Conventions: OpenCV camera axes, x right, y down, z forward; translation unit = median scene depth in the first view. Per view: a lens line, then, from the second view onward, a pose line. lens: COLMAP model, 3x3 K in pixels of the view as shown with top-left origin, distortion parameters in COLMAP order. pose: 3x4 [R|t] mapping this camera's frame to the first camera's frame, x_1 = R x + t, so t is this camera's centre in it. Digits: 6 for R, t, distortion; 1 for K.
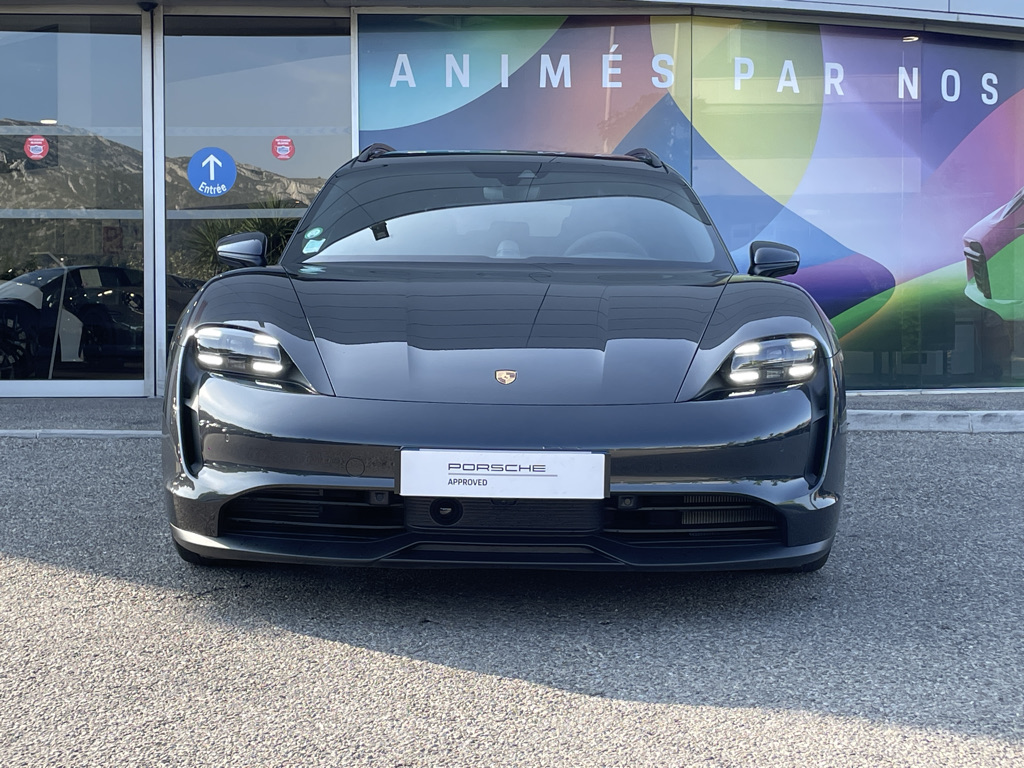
lens RADIAL K [[1686.9, 0, 510.1], [0, 1686.9, 393.6], [0, 0, 1]] dist [0.064447, 0.000000]
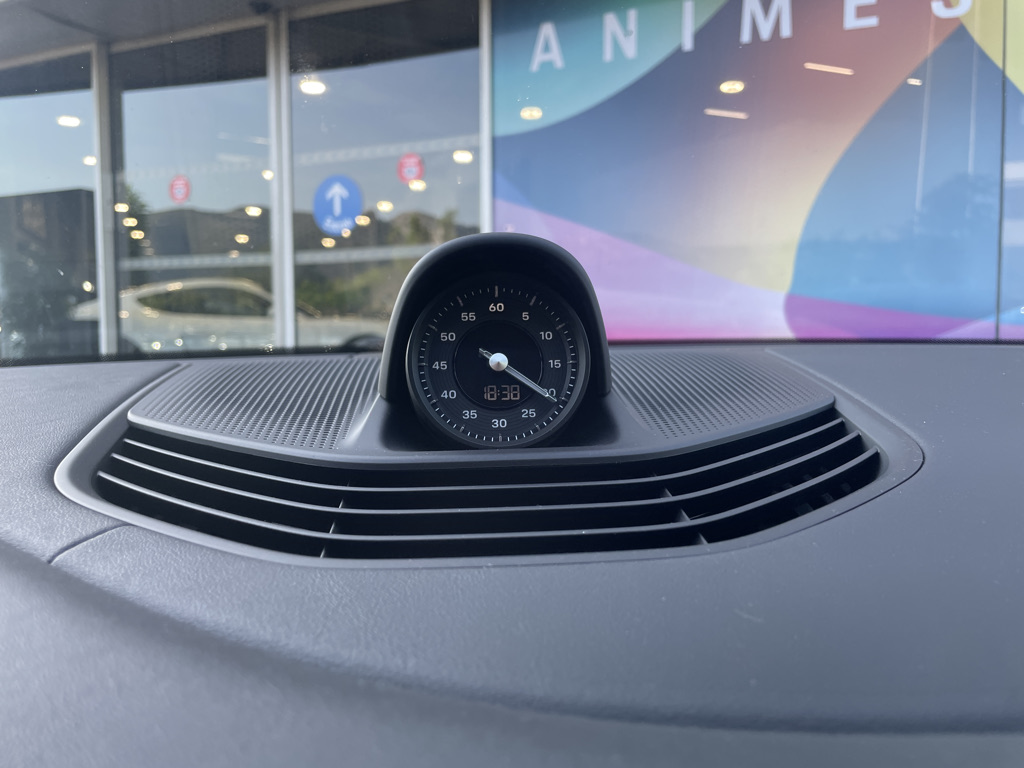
lens RADIAL K [[778.9, 0, 534.8], [0, 778.9, 387.3], [0, 0, 1]] dist [0.082389, -0.107812]
pose [[0.923076, 0.029315, -0.383500, 0.064906], [-0.019667, 0.999384, 0.029054, -0.054285], [0.384116, -0.019277, 0.923084, 0.678232]]
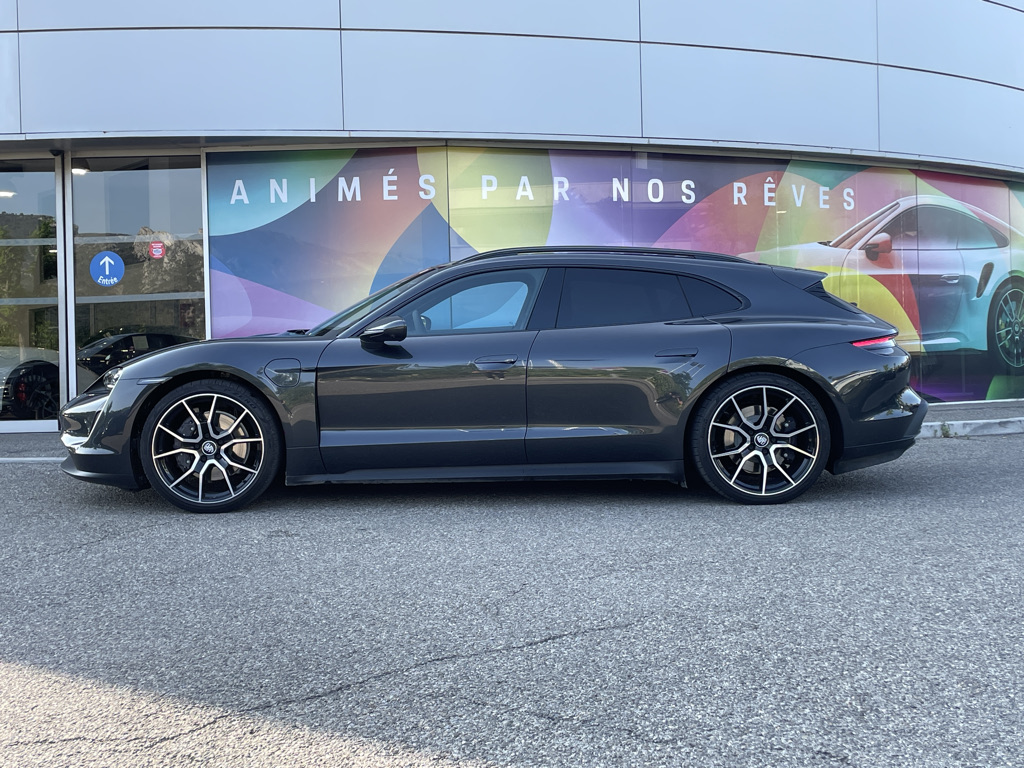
lens RADIAL K [[1263.1, 0, 515.6], [0, 1263.1, 373.4], [0, 0, 1]] dist [0.060038, 0.000000]
pose [[0.996521, -0.020858, -0.080690, 0.239683], [0.017991, 0.999186, -0.036106, -0.001619], [0.081378, 0.034529, 0.996085, -0.007742]]
